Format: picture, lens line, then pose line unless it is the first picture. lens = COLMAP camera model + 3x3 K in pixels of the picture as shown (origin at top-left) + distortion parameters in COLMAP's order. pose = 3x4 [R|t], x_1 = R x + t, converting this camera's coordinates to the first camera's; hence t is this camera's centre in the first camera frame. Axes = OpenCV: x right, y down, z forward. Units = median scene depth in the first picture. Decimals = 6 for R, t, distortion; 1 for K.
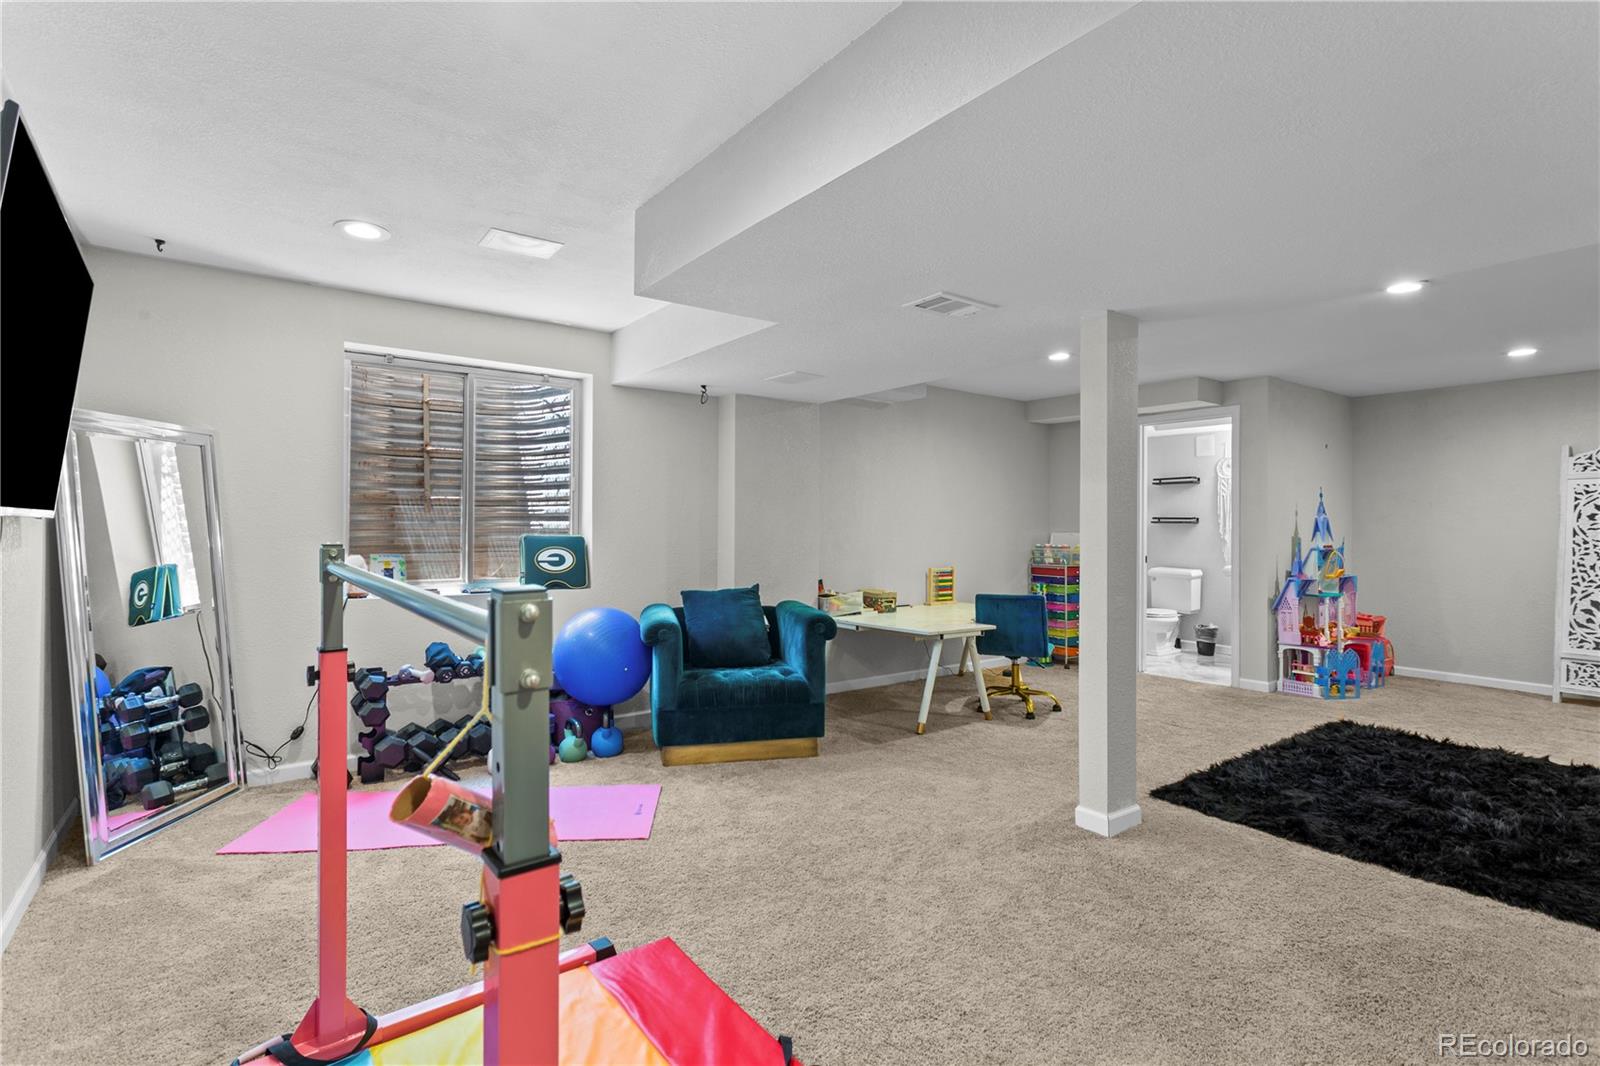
lens RADIAL K [[769.0, 0, 801.8], [0, 769.0, 529.9], [0, 0, 1]] dist [-0.001071, 0.000533]
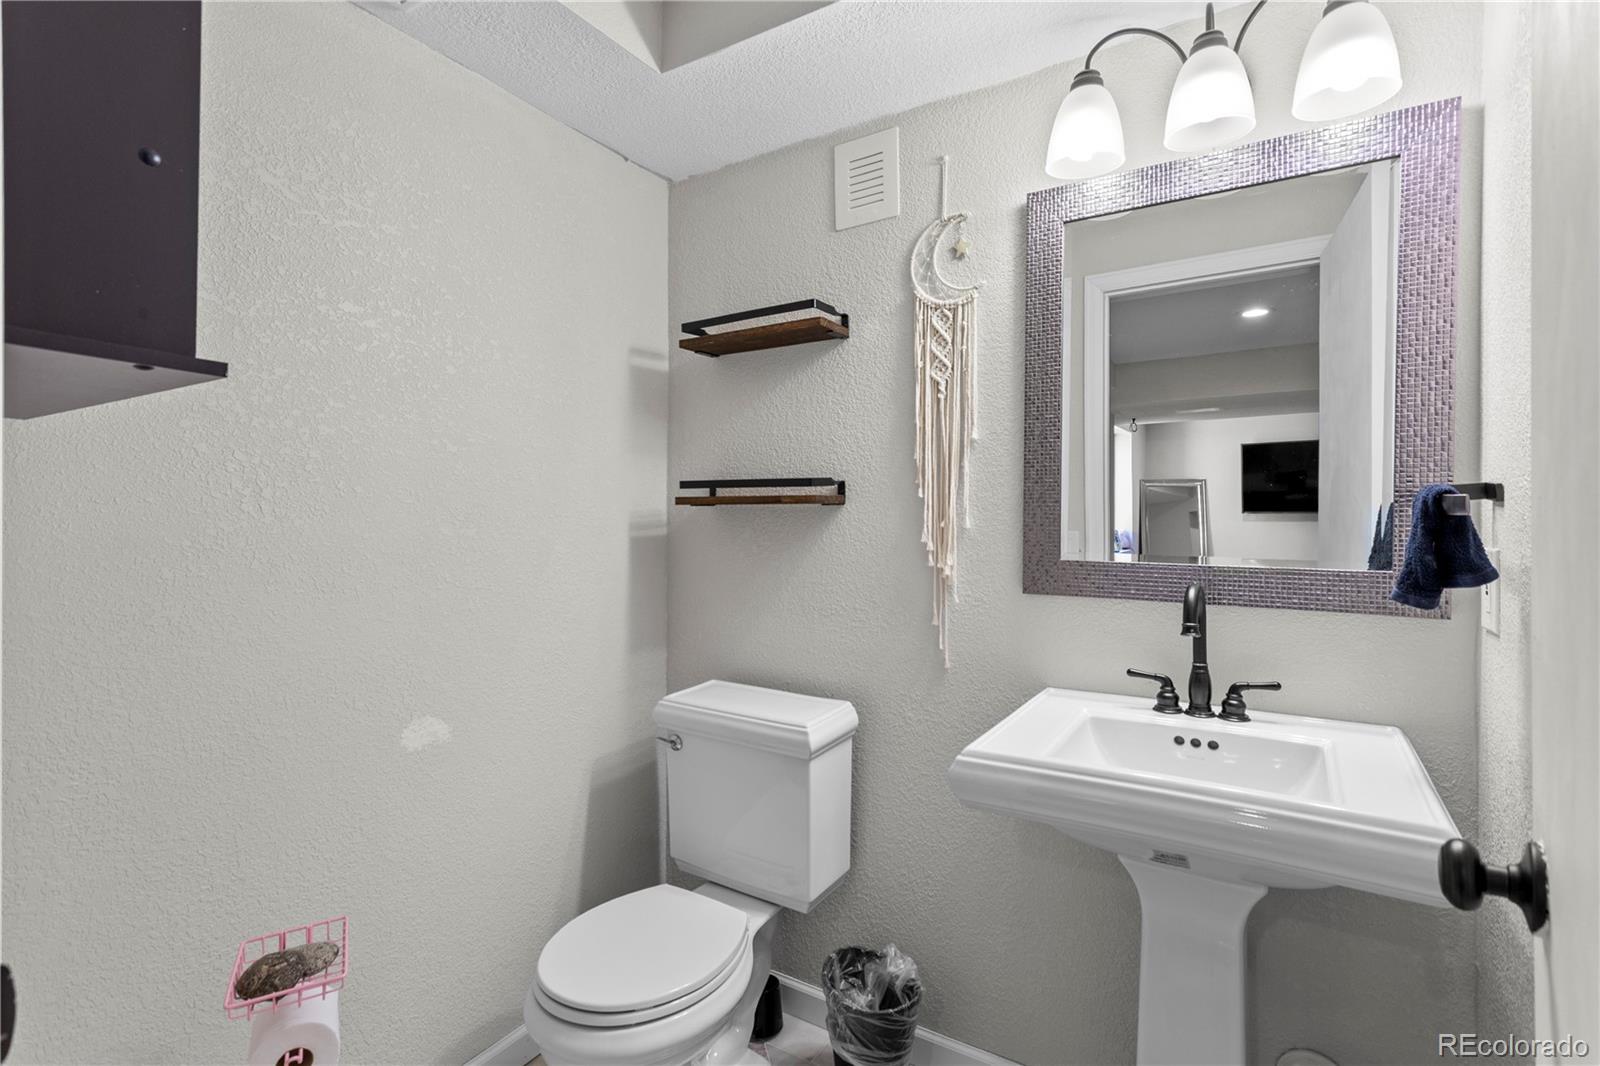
lens RADIAL K [[769.0, 0, 796.9], [0, 769.0, 527.2], [0, 0, 1]] dist [-0.001071, 0.000533]
pose [[0.934397, -0.003016, 0.356220, 0.421687], [0.001501, 0.999989, 0.004528, -0.002309], [-0.356230, -0.003696, 0.934391, 0.789685]]
